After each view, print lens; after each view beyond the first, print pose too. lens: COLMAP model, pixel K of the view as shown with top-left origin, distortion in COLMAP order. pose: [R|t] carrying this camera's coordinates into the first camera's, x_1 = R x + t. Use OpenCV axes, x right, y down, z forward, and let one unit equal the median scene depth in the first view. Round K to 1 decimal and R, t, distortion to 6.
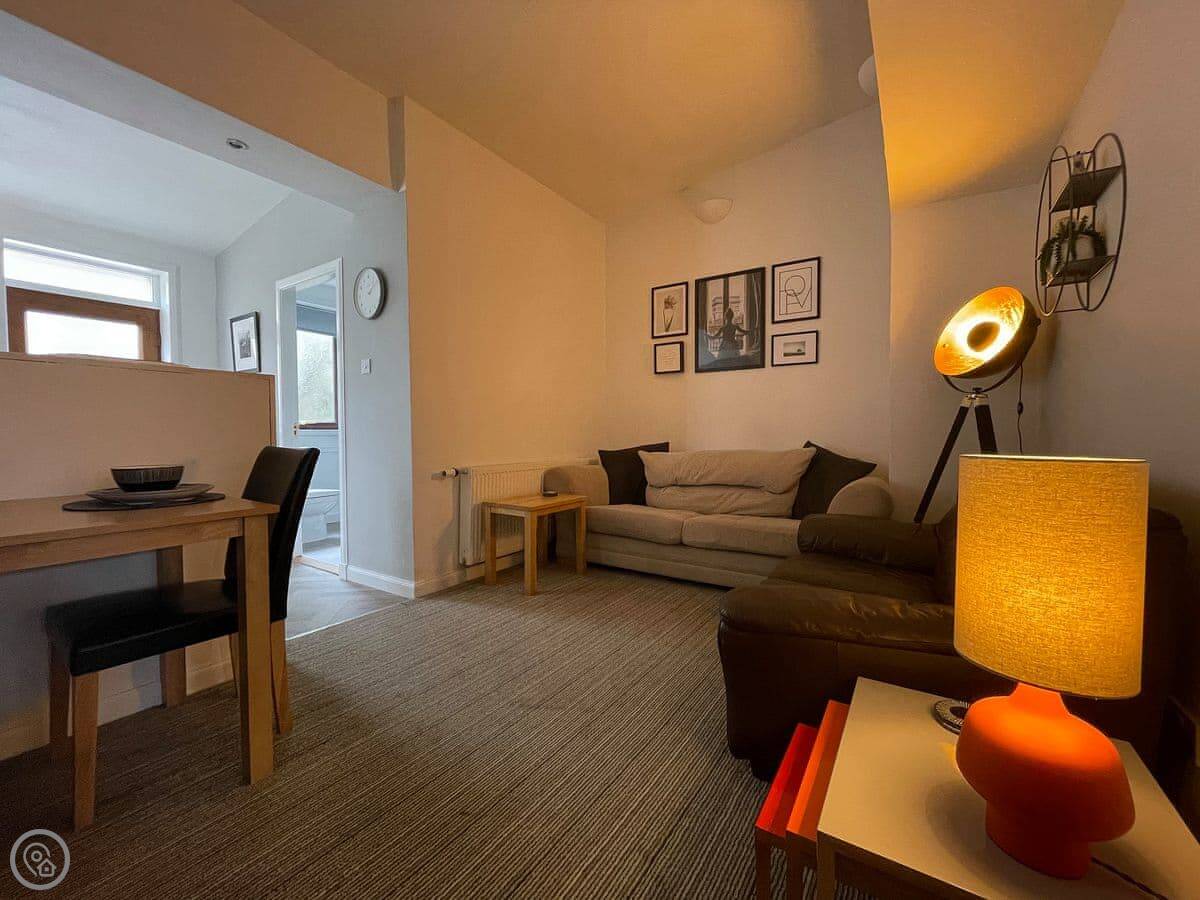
lens RADIAL K [[483.2, 0, 600.0], [0, 483.2, 450.0], [0, 0, 1]] dist [-0.012852, 0.000181]
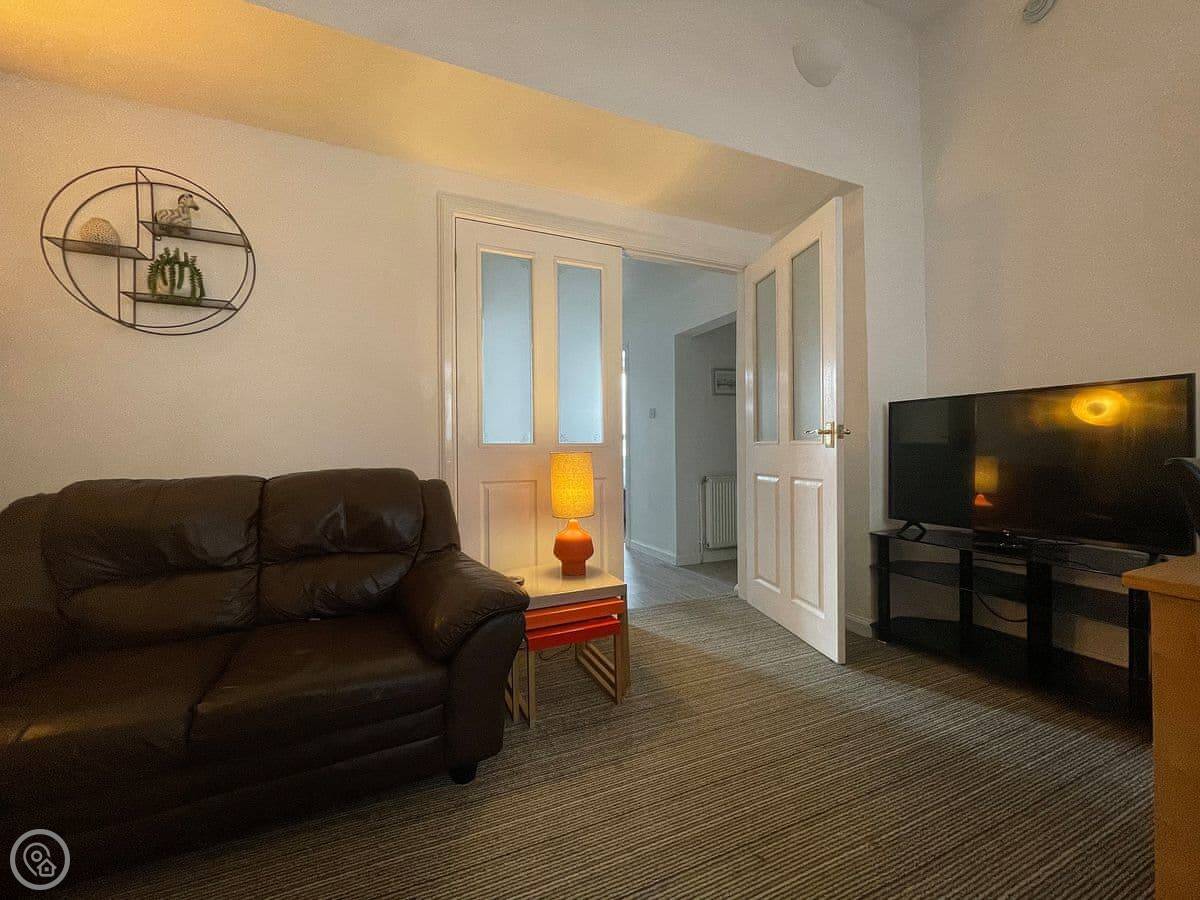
lens RADIAL K [[489.4, 0, 600.0], [0, 489.4, 450.0], [0, 0, 1]] dist [0.001210, -0.000045]
pose [[-0.832980, 0.014847, 0.553104, -0.157465], [0.036314, 0.998952, 0.027875, -0.013008], [-0.552111, 0.043305, -0.832646, 0.622580]]
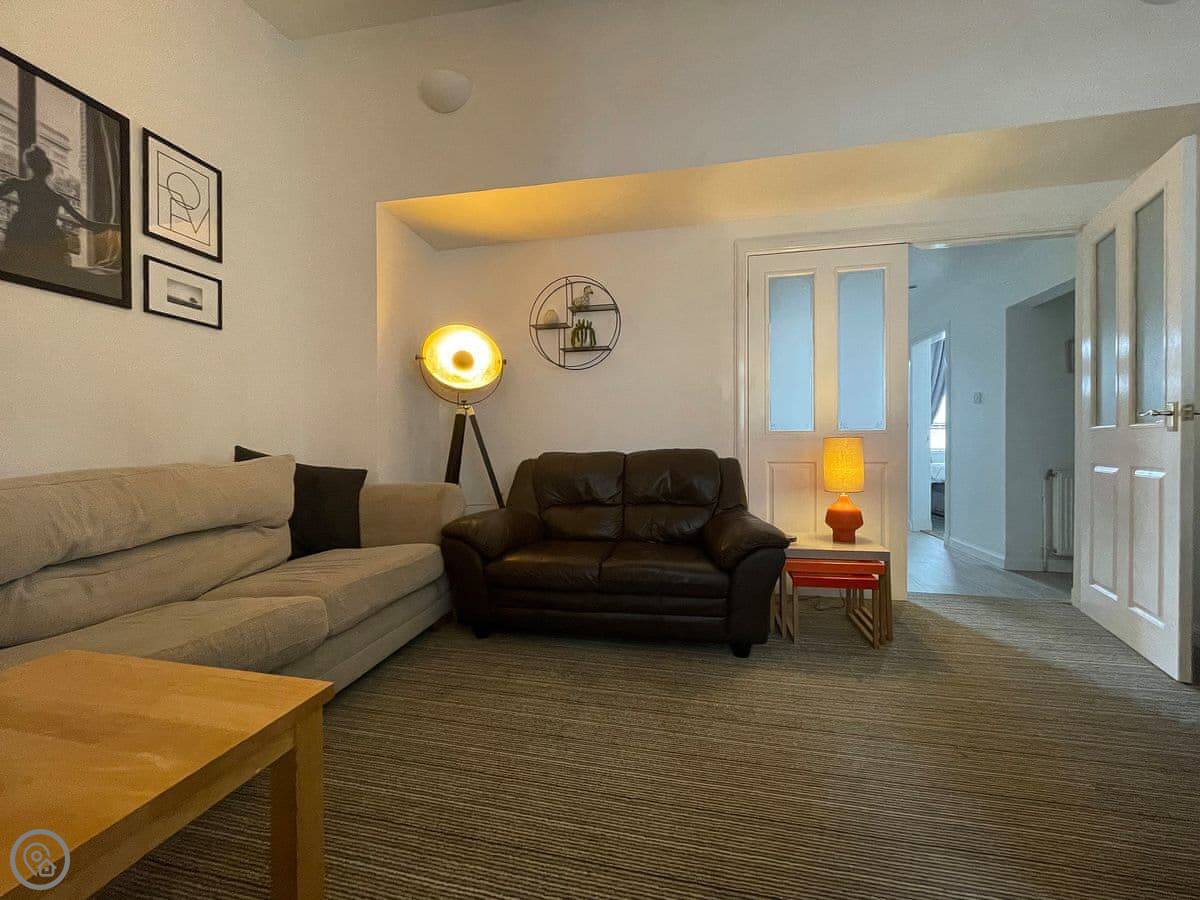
lens RADIAL K [[483.2, 0, 600.0], [0, 483.2, 450.0], [0, 0, 1]] dist [-0.012852, 0.000181]
pose [[-0.351071, -0.000514, 0.936349, -0.327635], [0.044261, 0.998873, 0.017143, -0.003850], [-0.935302, 0.047462, -0.350653, 0.716456]]
